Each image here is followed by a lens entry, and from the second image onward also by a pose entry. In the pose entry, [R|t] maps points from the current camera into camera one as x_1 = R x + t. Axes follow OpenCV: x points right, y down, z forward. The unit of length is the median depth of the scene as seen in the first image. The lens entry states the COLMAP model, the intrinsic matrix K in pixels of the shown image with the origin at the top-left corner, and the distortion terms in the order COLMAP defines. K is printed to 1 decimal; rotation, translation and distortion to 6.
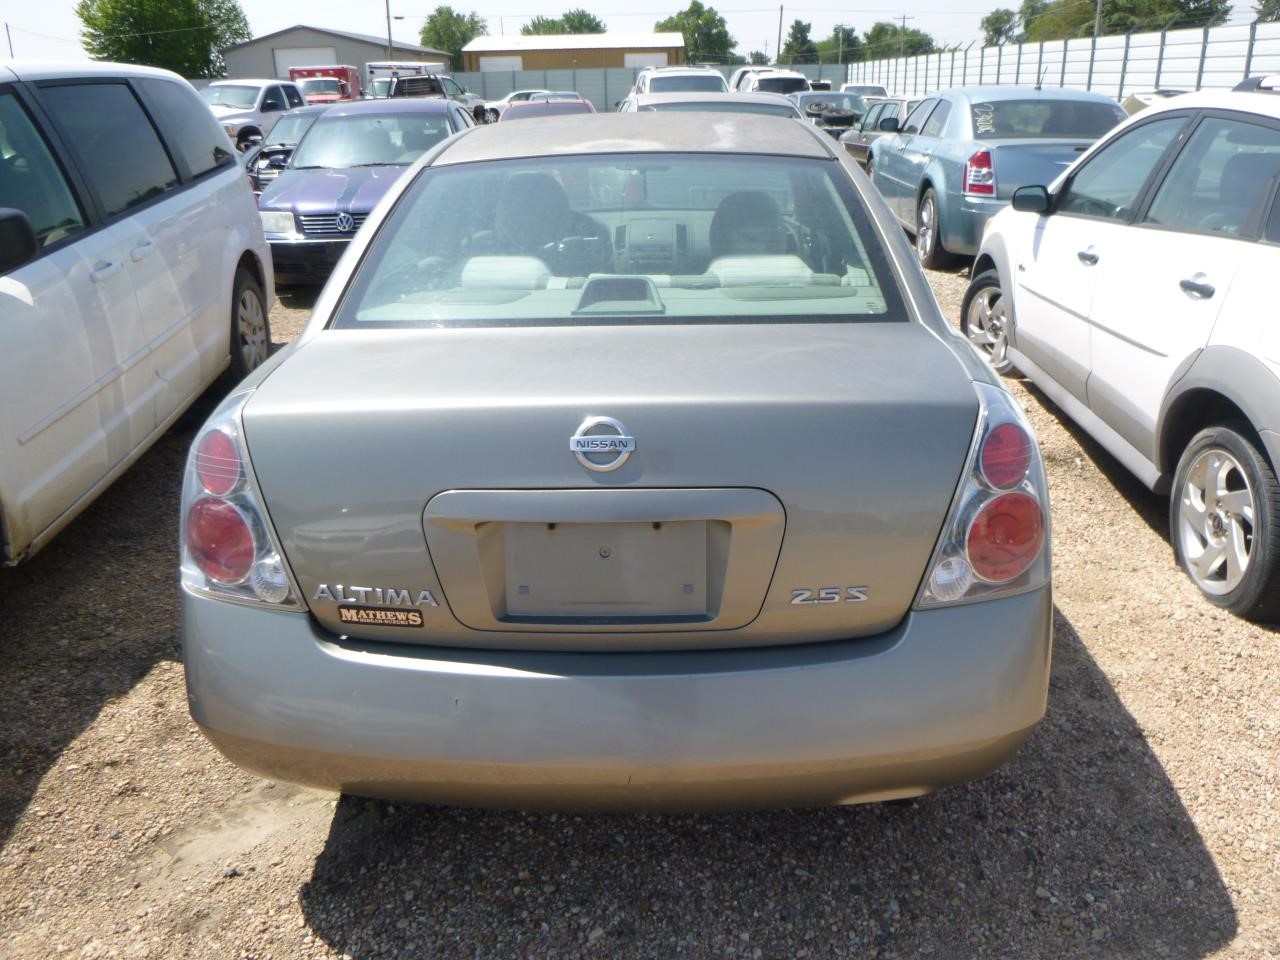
lens RADIAL K [[954.6, 0, 655.4], [0, 954.6, 421.9], [0, 0, 1]] dist [-0.031327, 0.000076]
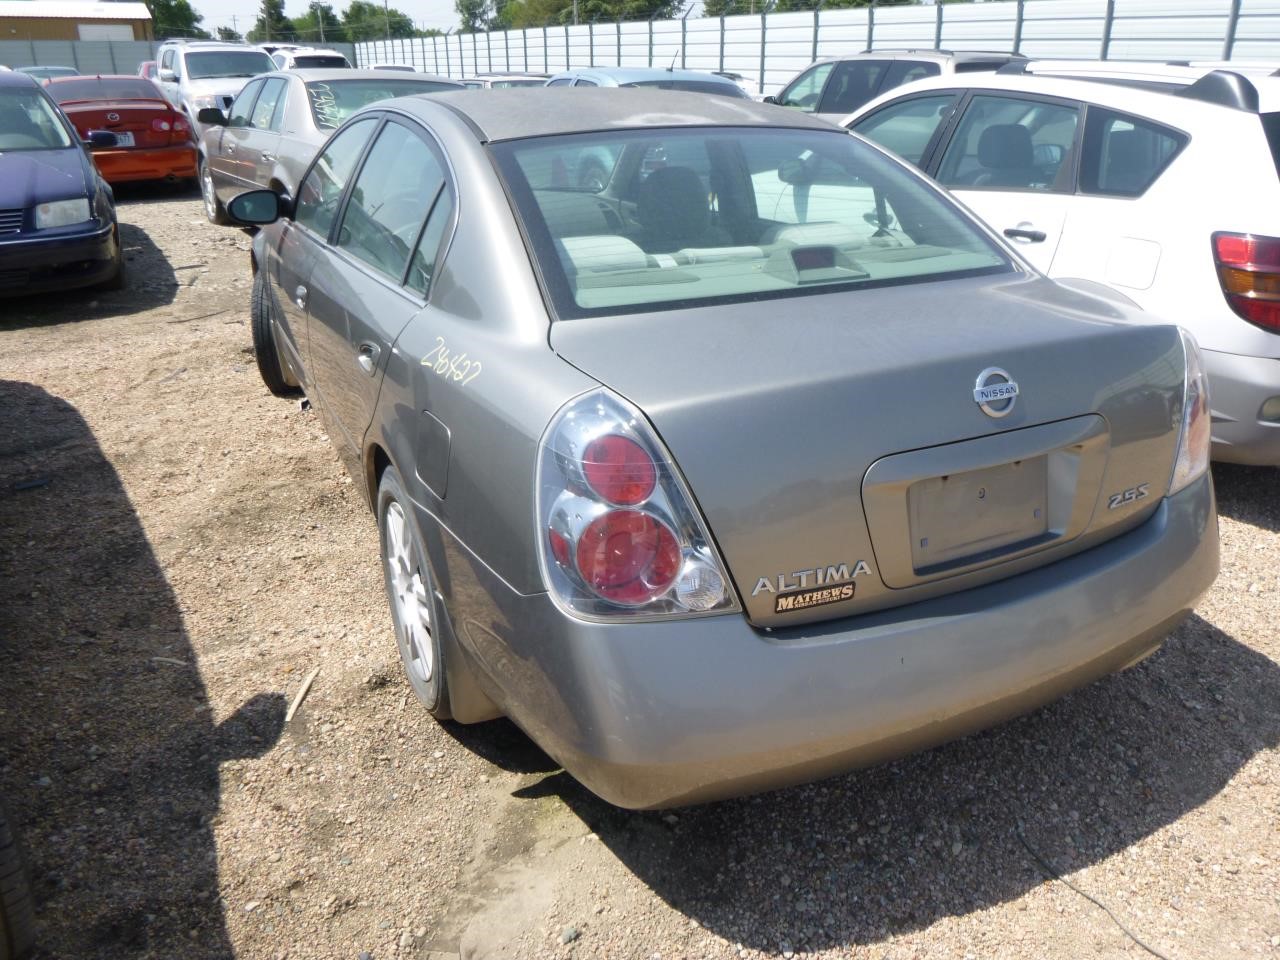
lens RADIAL K [[954.6, 0, 655.4], [0, 954.6, 421.9], [0, 0, 1]] dist [-0.031327, 0.000076]
pose [[0.894167, -0.139646, 0.425399, -0.824378], [0.131670, 0.990118, 0.048263, -0.044483], [-0.427935, 0.012857, 0.903718, 0.174915]]
